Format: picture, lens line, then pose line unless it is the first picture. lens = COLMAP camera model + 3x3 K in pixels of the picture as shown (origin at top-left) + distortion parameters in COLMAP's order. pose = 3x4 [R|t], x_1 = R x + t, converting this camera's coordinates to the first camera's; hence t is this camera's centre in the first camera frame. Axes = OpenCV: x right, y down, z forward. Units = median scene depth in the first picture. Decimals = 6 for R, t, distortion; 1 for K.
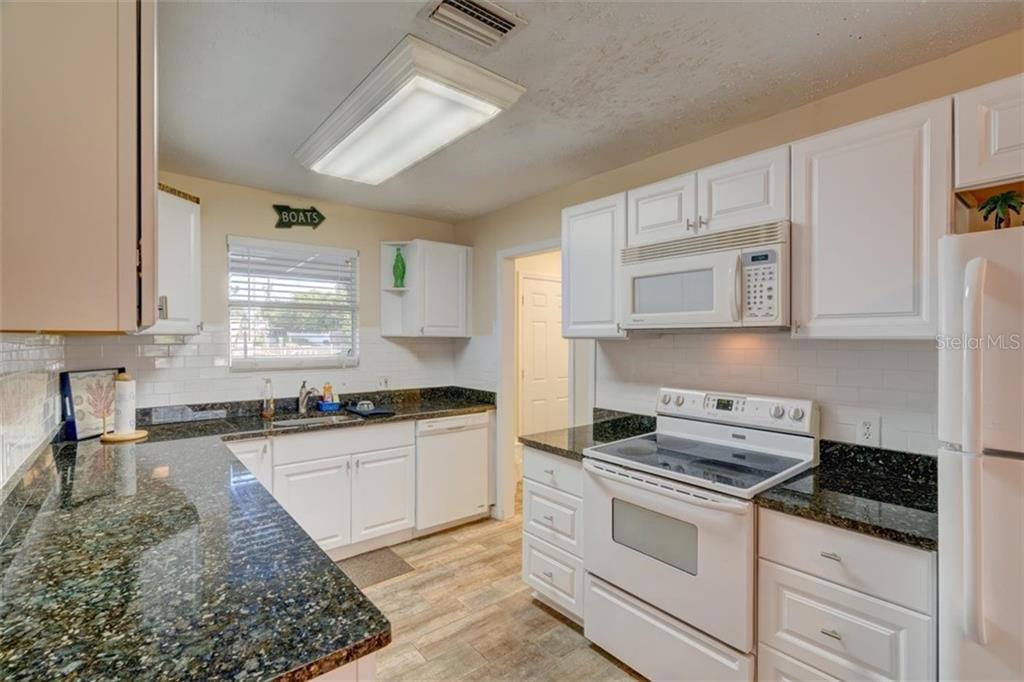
lens RADIAL K [[465.9, 0, 513.0], [0, 465.9, 344.3], [0, 0, 1]] dist [-0.008501, 0.002194]
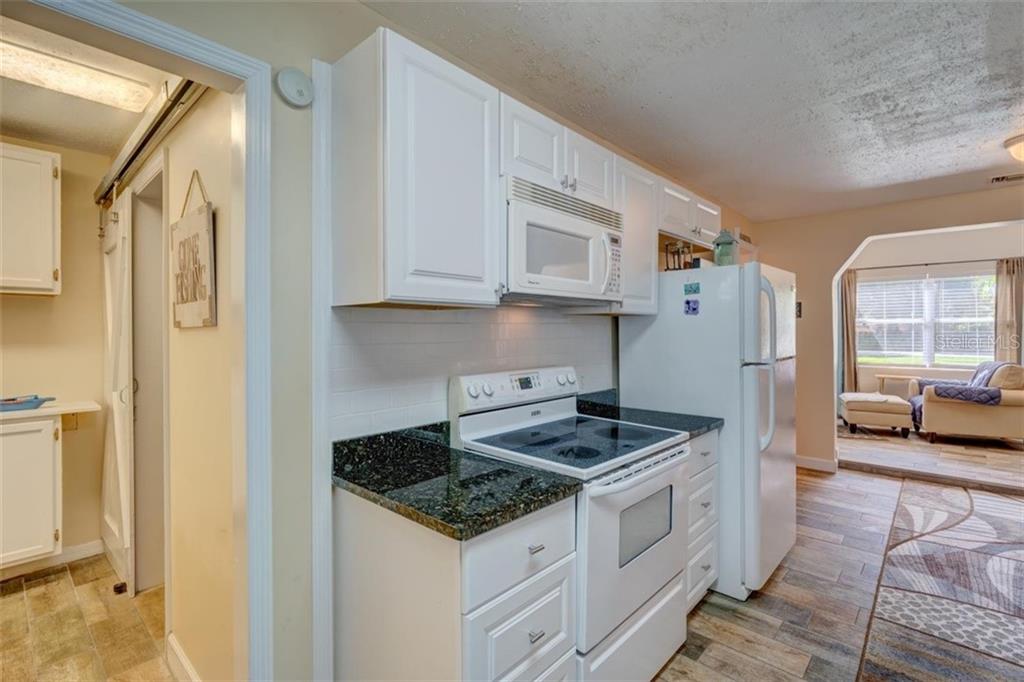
lens RADIAL K [[465.9, 0, 515.8], [0, 465.9, 339.3], [0, 0, 1]] dist [-0.008501, 0.002194]
pose [[-0.137561, -0.017506, 0.990339, -0.377674], [0.018809, 0.999617, 0.020283, 0.018660], [-0.990315, 0.021417, -0.137179, 0.930426]]
